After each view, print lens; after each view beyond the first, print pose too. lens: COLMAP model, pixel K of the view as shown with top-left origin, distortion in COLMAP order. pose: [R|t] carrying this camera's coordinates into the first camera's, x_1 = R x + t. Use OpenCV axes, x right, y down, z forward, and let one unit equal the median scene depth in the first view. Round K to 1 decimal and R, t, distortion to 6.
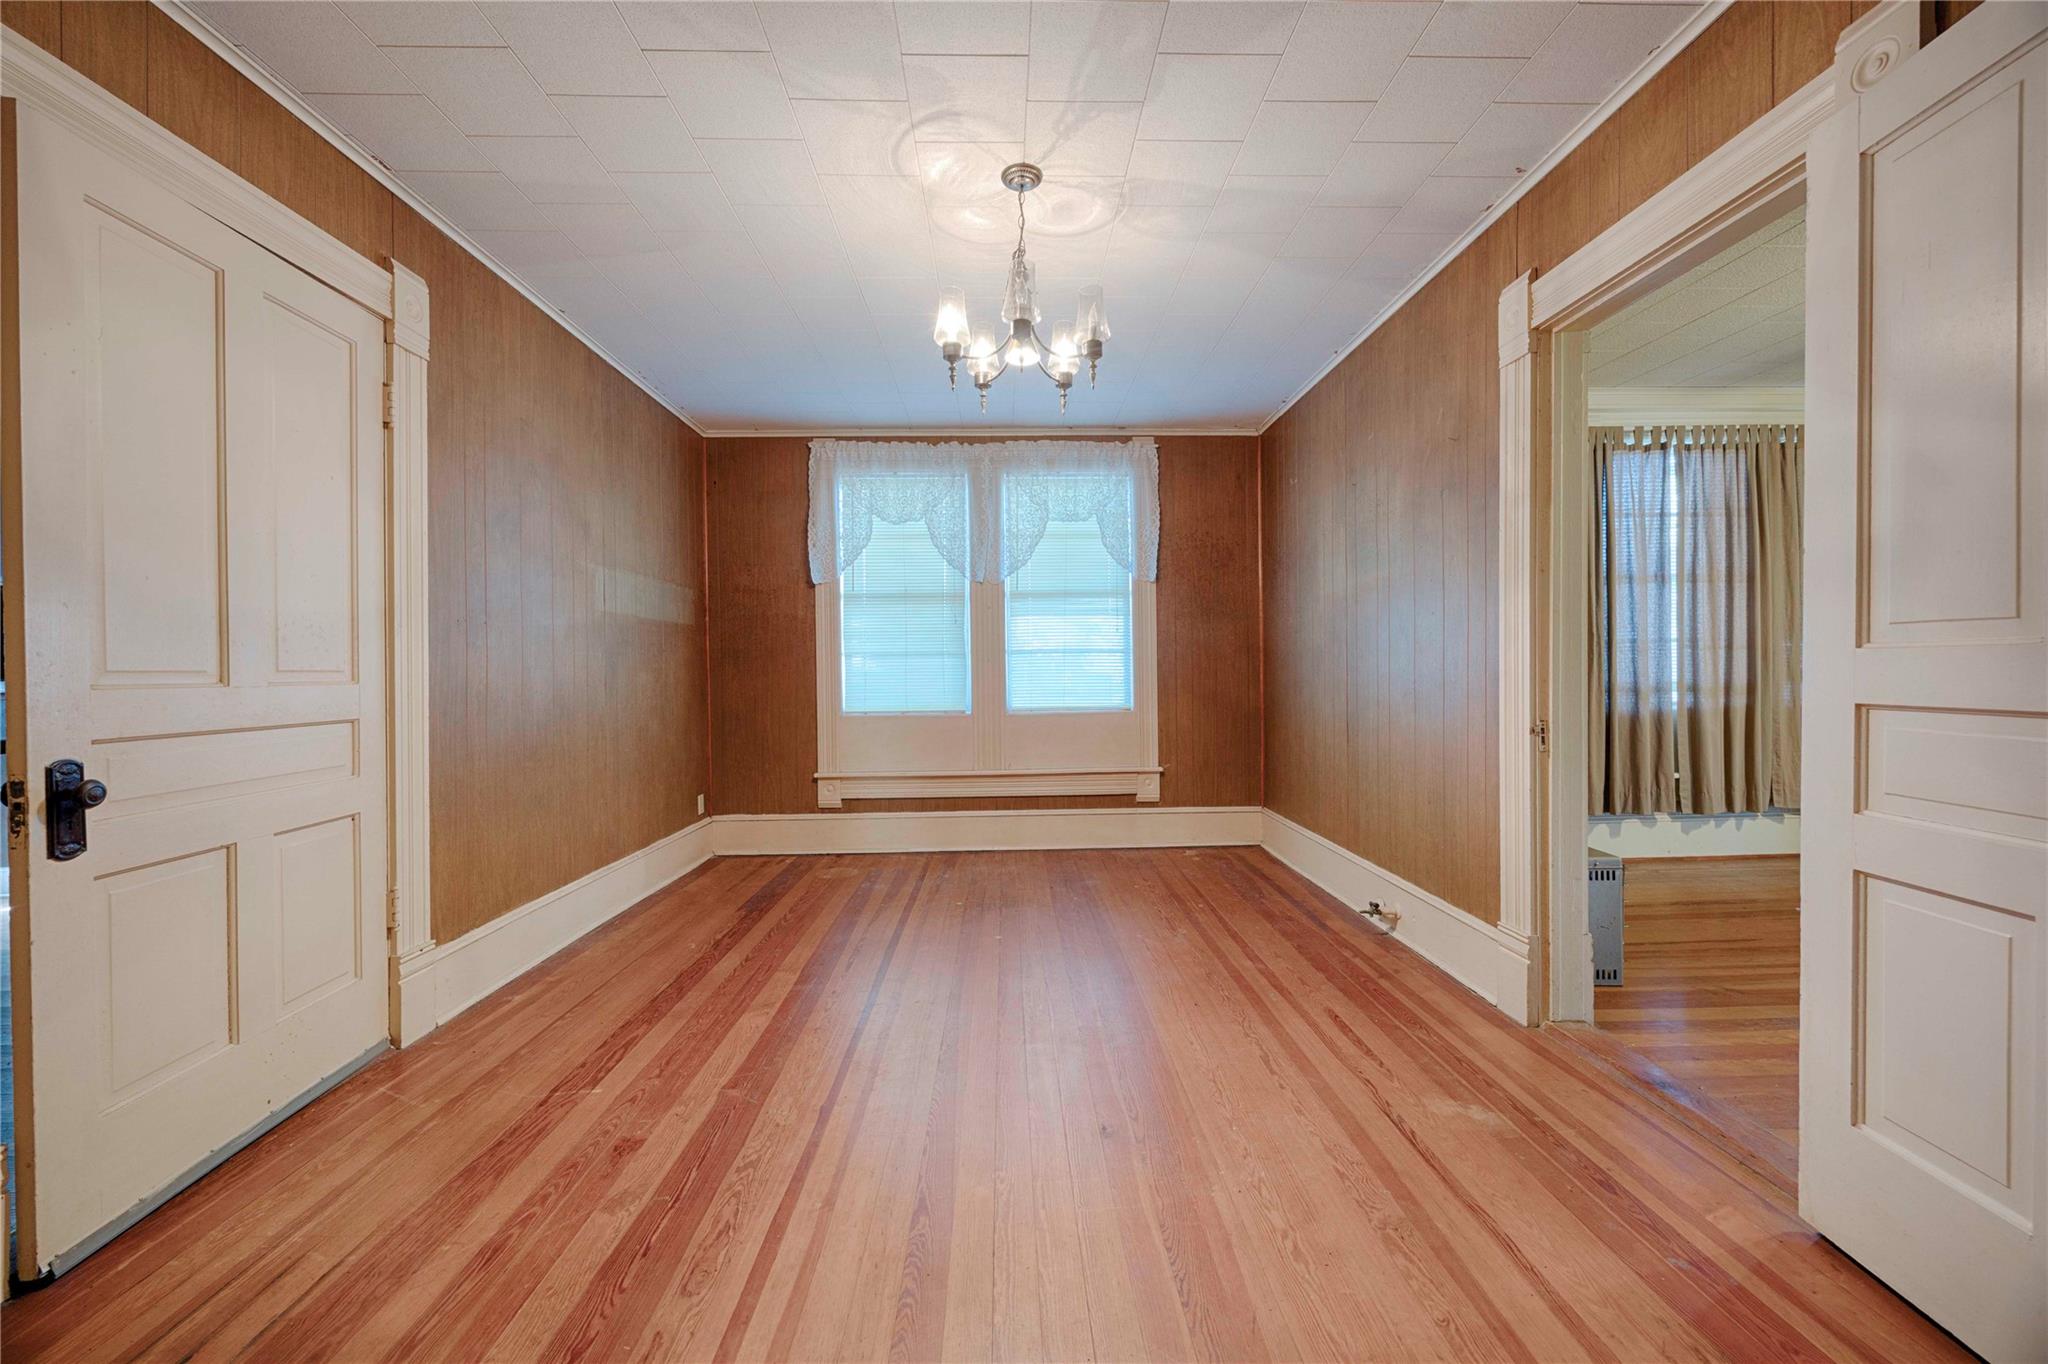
lens RADIAL K [[783.5, 0, 1035.7], [0, 783.5, 674.7], [0, 0, 1]] dist [-0.003195, -0.000093]
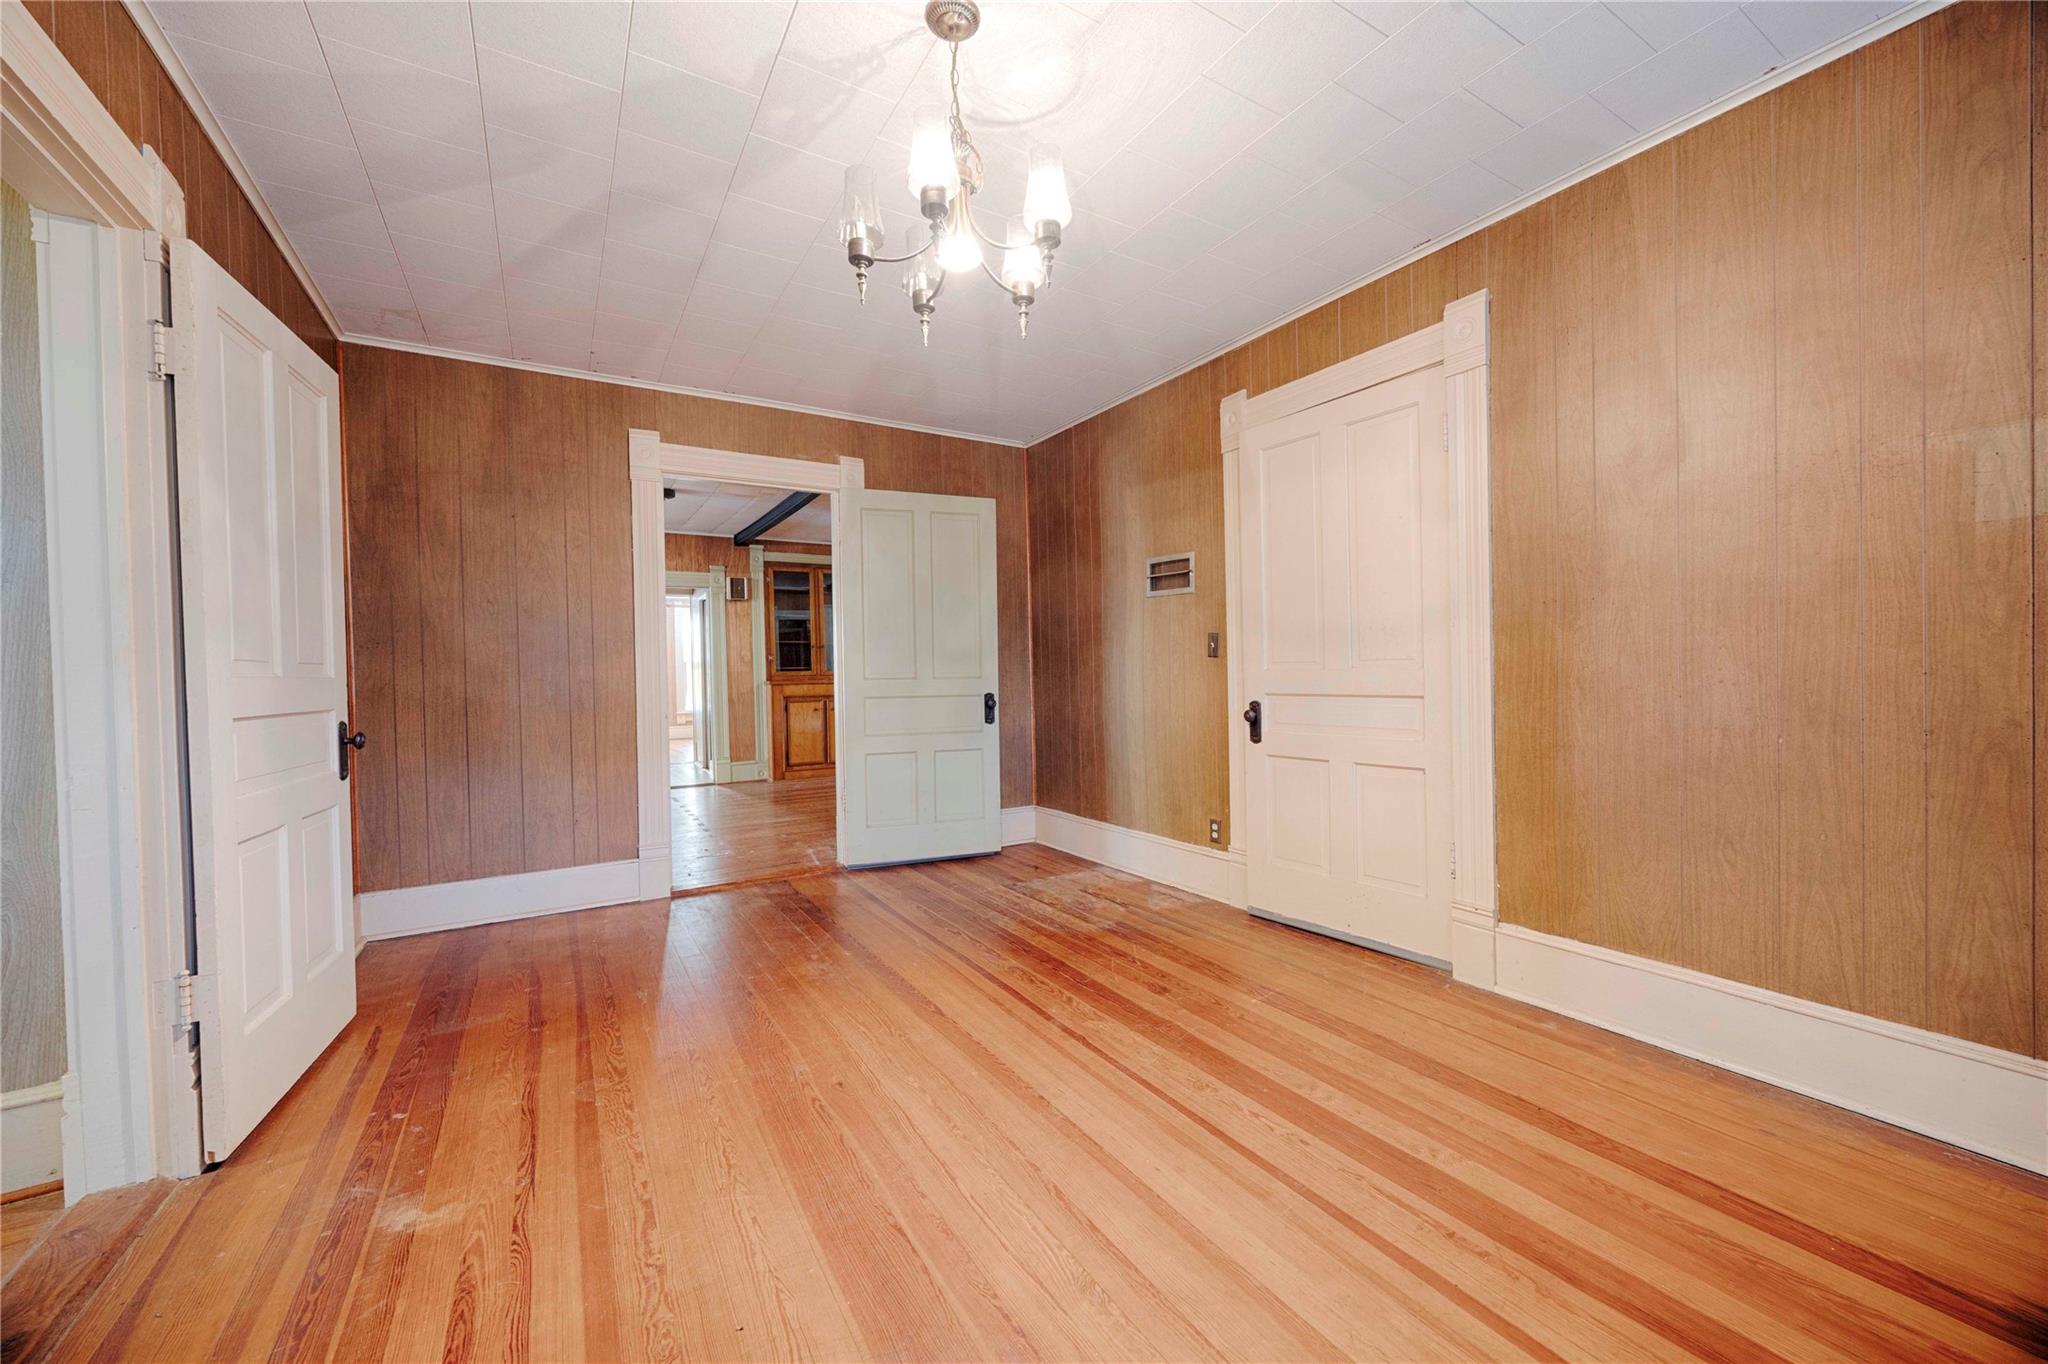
lens RADIAL K [[783.5, 0, 1023.1], [0, 783.5, 680.1], [0, 0, 1]] dist [-0.003195, -0.000093]
pose [[-0.876717, 0.032203, -0.479928, 0.359583], [0.025277, 0.999462, 0.020889, -0.014275], [0.480342, 0.006183, -0.877059, 2.000729]]
